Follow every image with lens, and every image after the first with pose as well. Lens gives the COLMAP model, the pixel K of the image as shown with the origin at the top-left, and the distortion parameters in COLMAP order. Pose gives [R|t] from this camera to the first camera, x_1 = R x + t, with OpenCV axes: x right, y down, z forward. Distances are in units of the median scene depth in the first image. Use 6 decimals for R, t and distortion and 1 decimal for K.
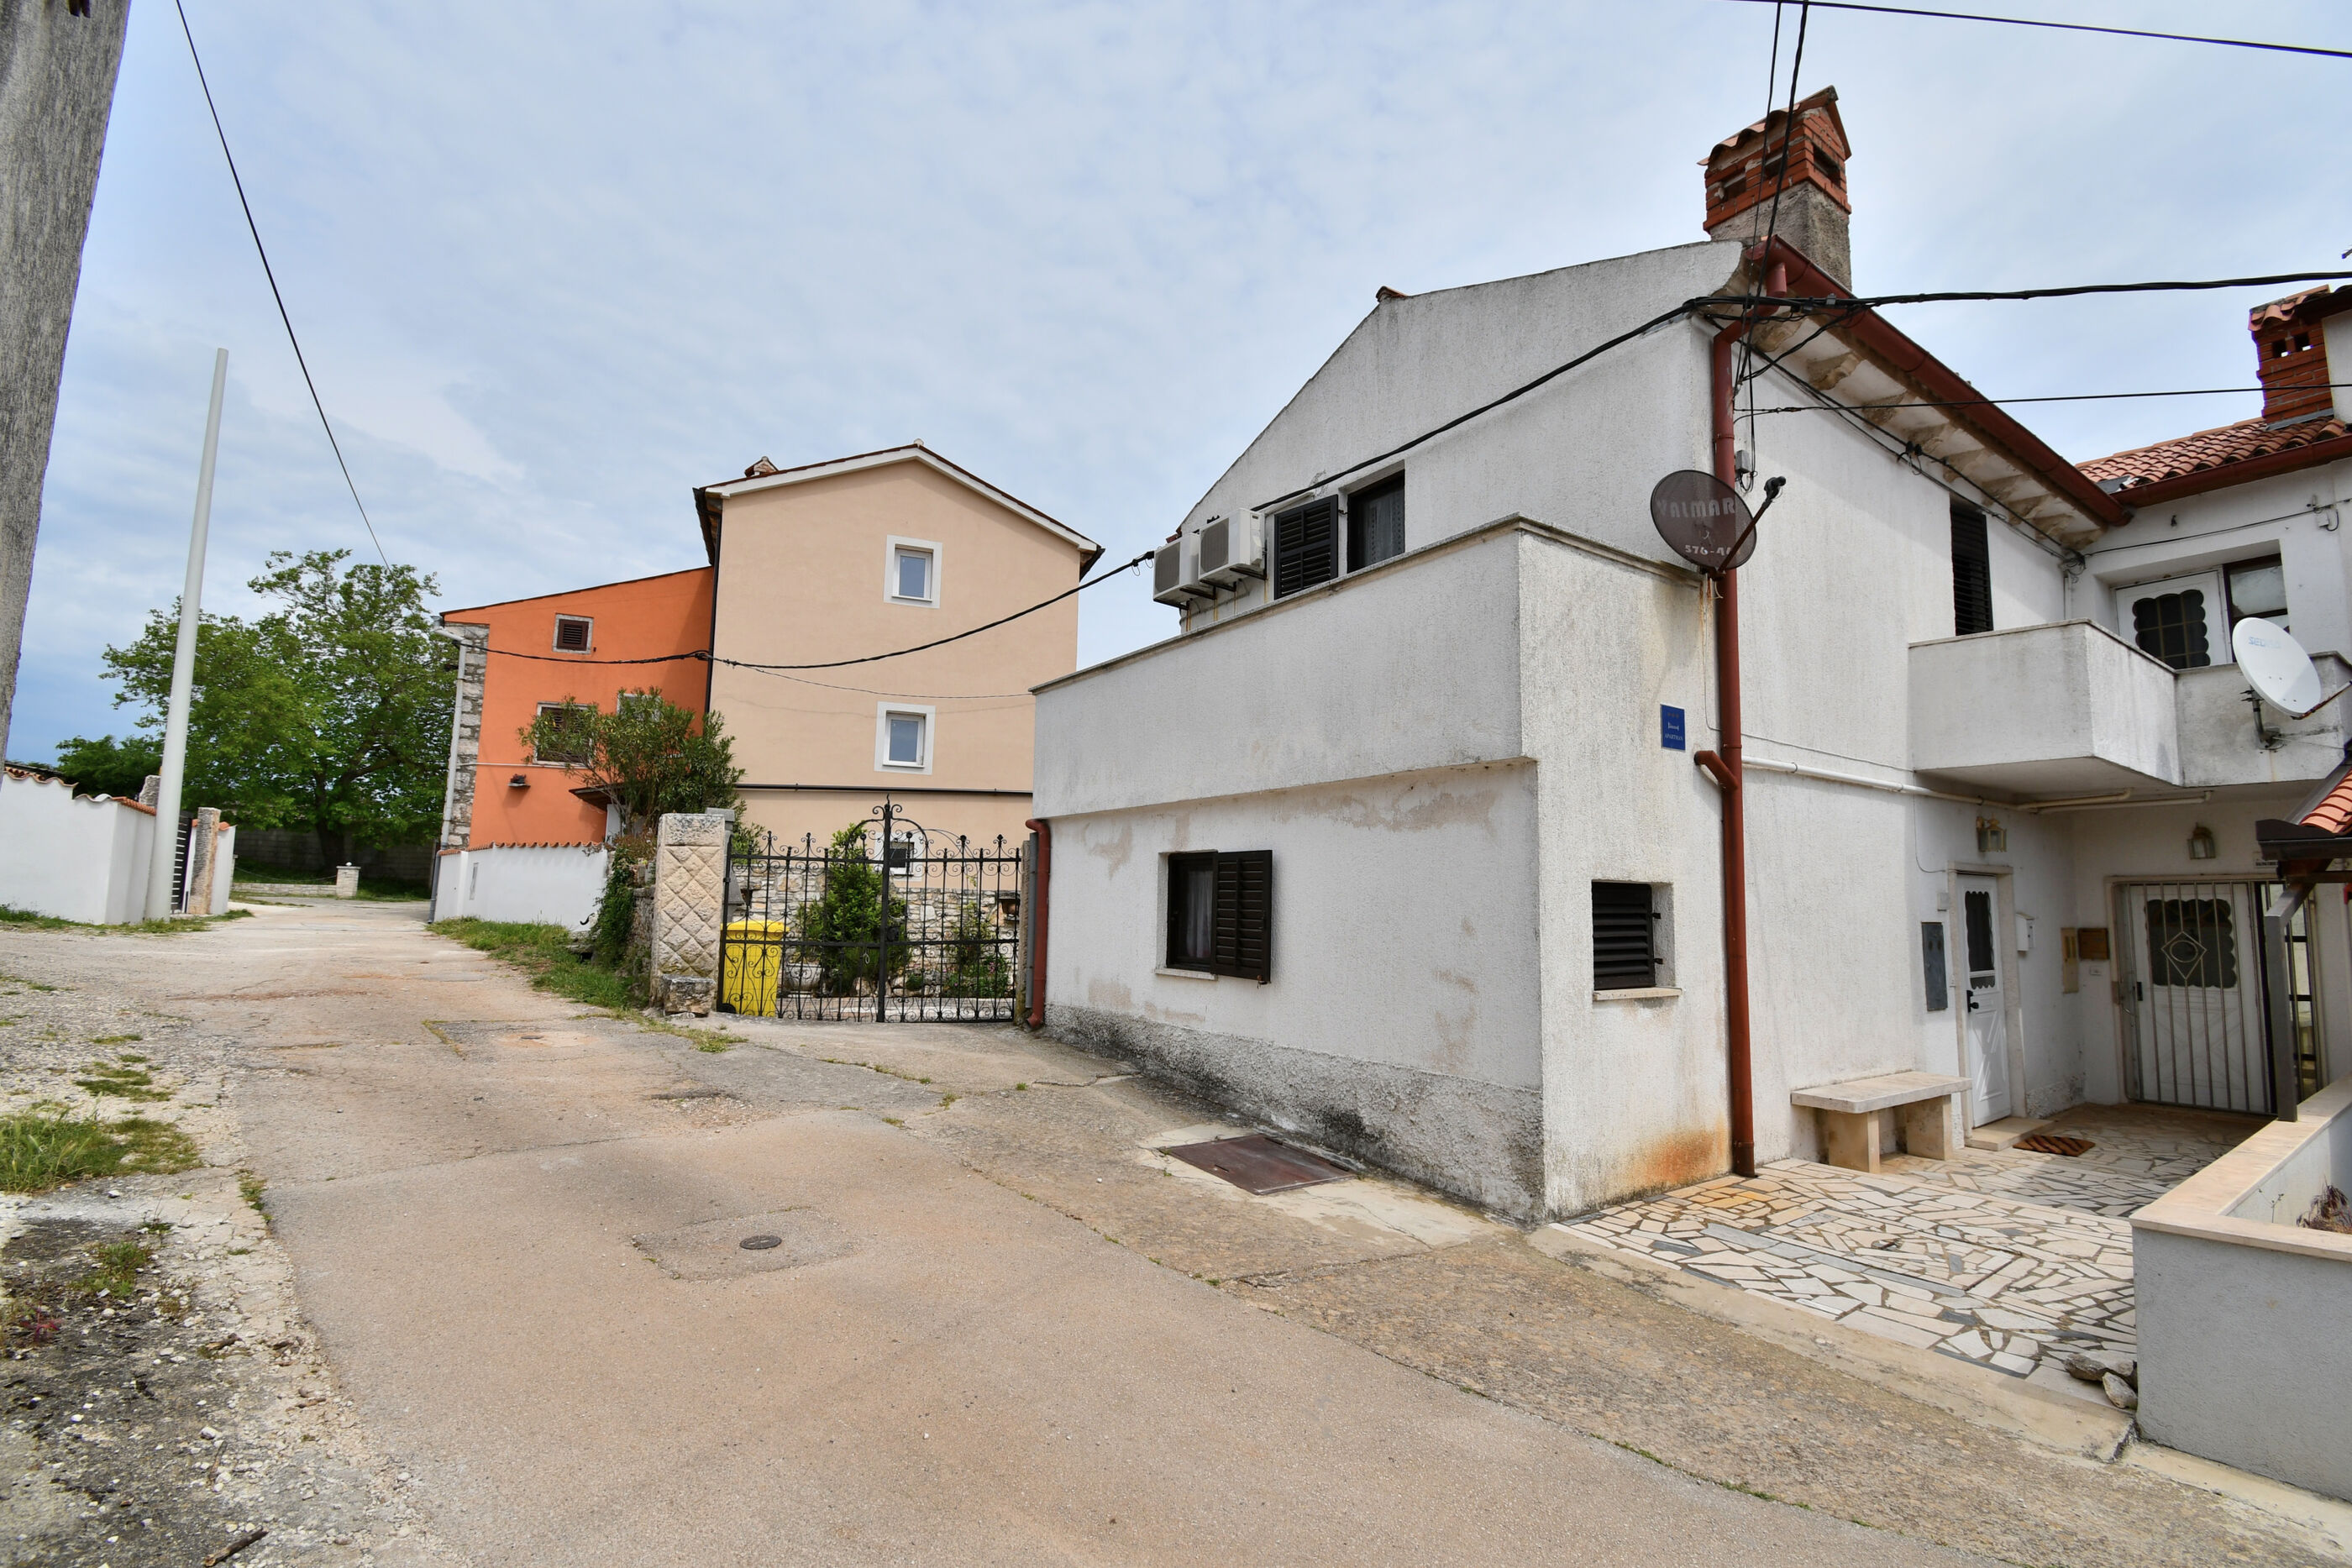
lens RADIAL K [[1032.3, 0, 1178.9], [0, 1032.3, 794.3], [0, 0, 1]] dist [0.023900, -0.029000]
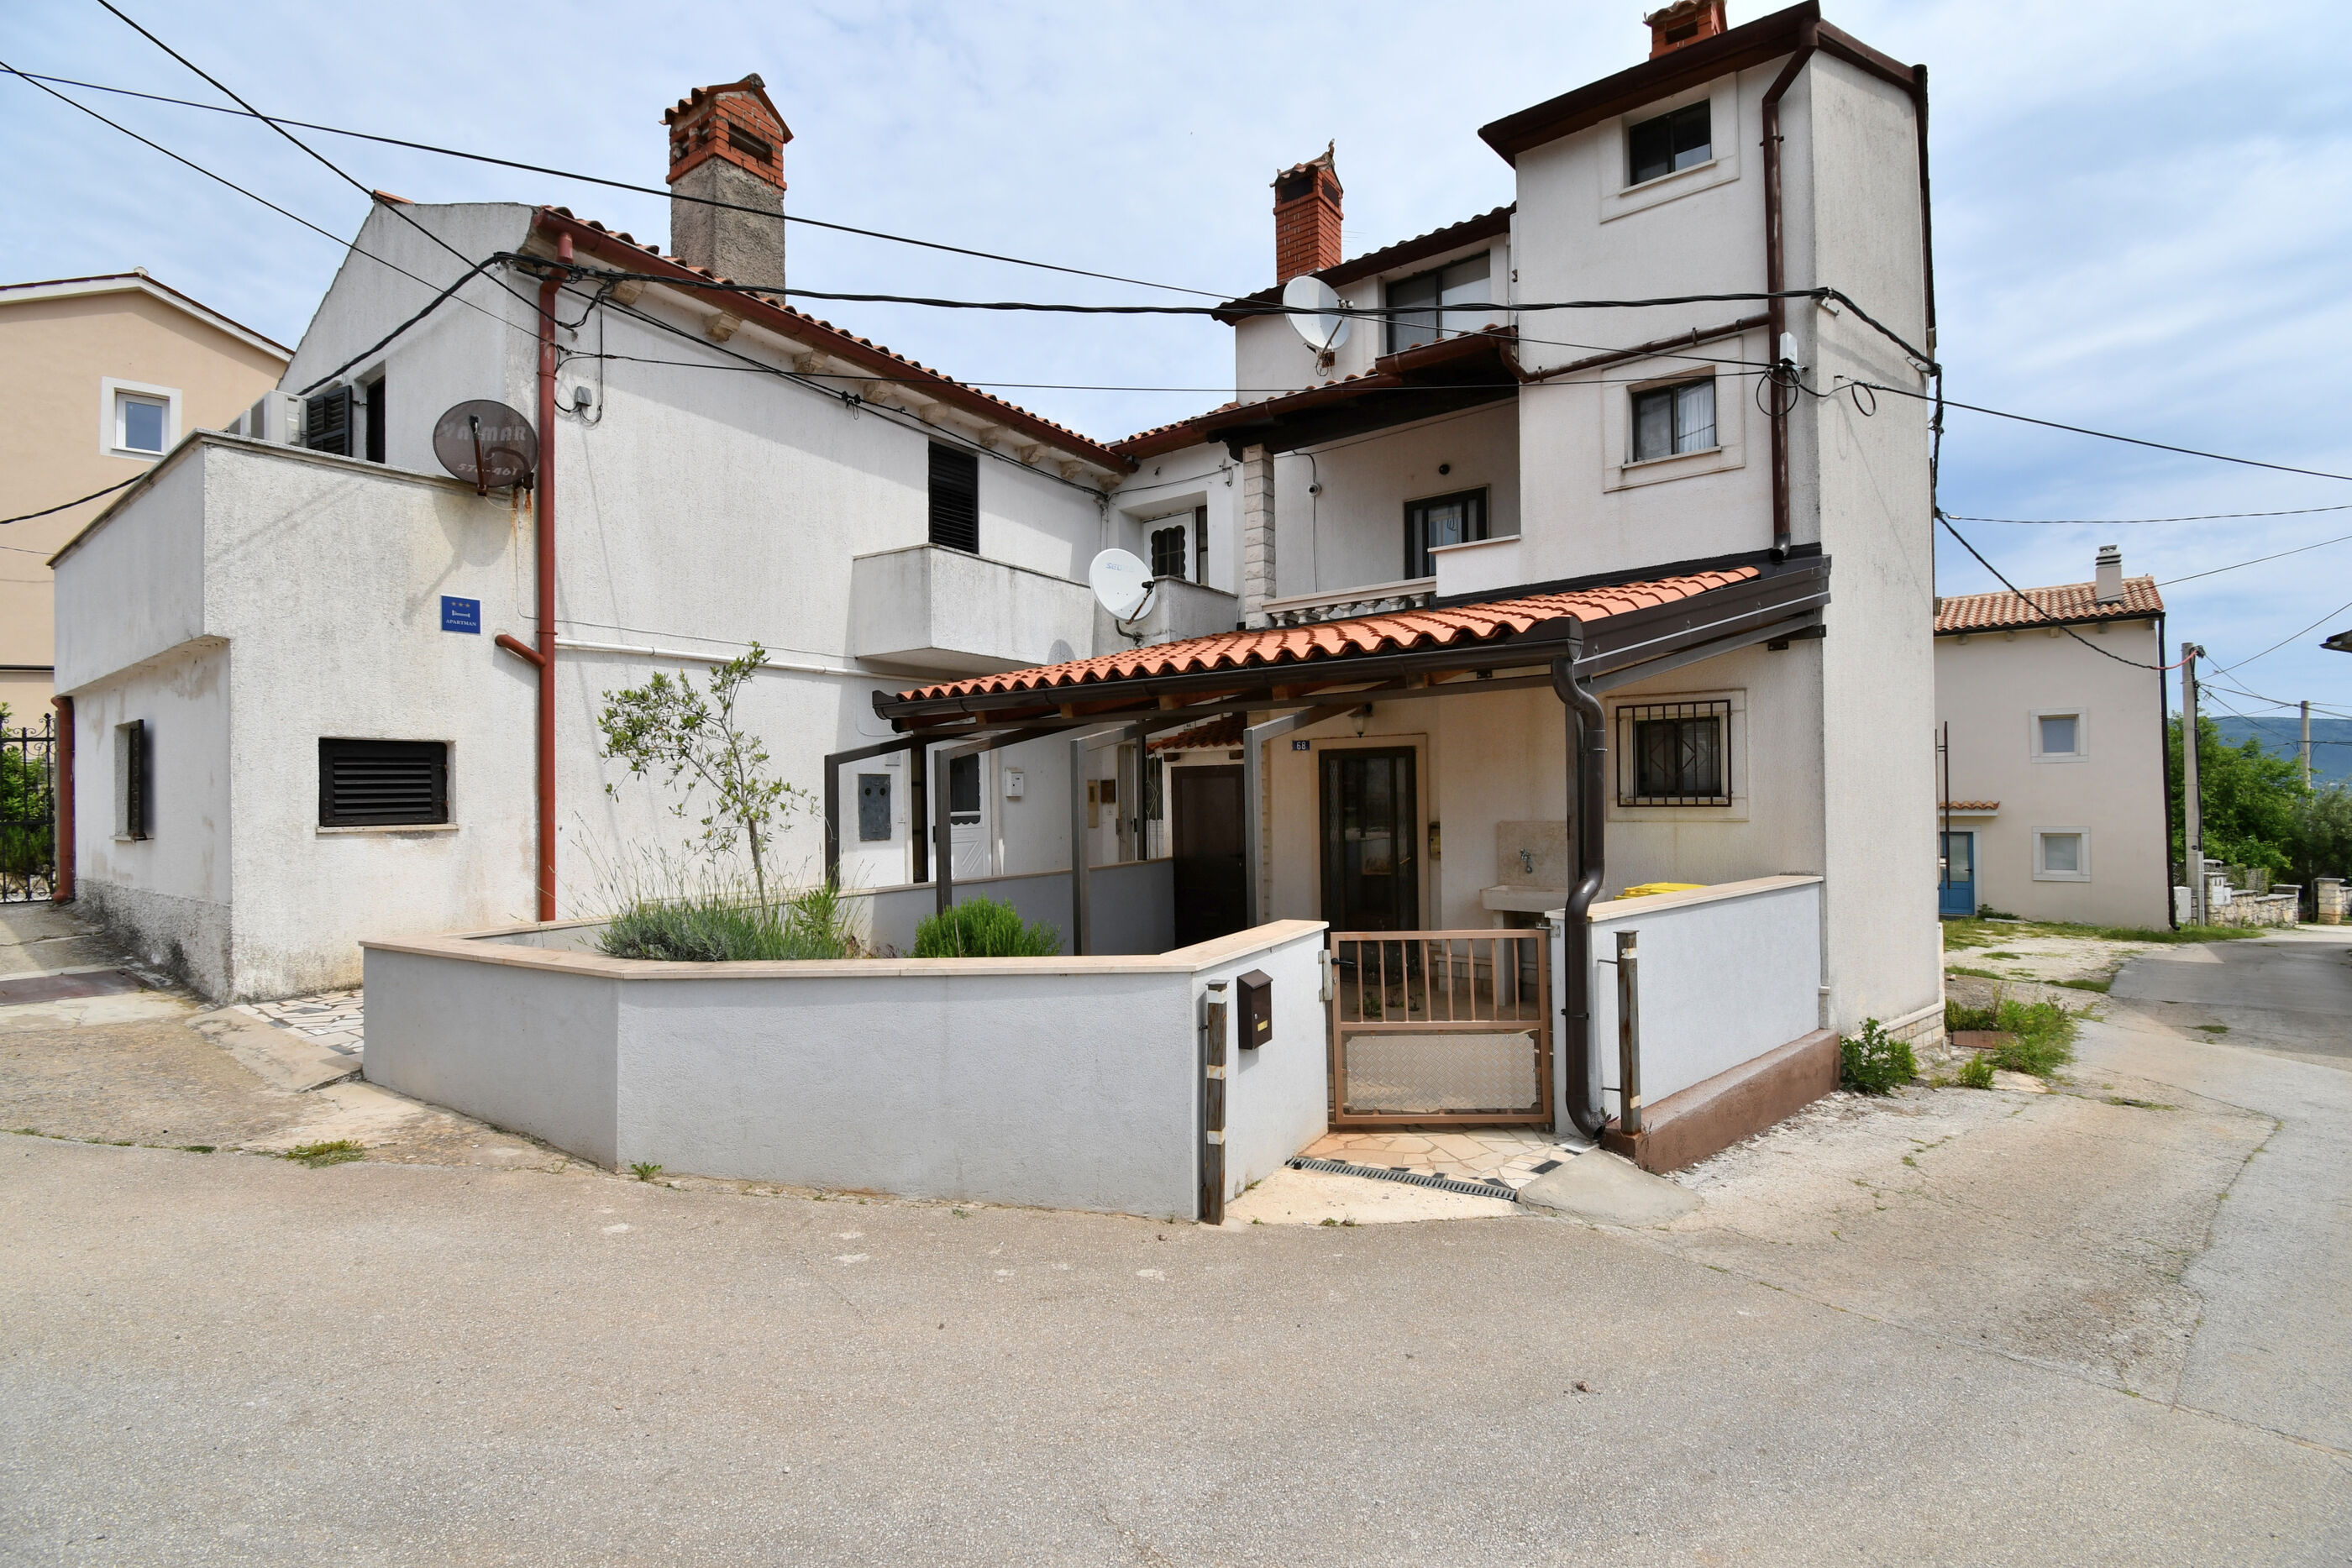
lens RADIAL K [[1026.8, 0, 1176.6], [0, 1026.8, 792.8], [0, 0, 1]] dist [0.020924, -0.026240]
pose [[0.937091, -0.029399, 0.347844, 0.644274], [-0.007052, 0.994650, 0.103065, 0.010451], [-0.349013, -0.099034, 0.931870, -0.351558]]
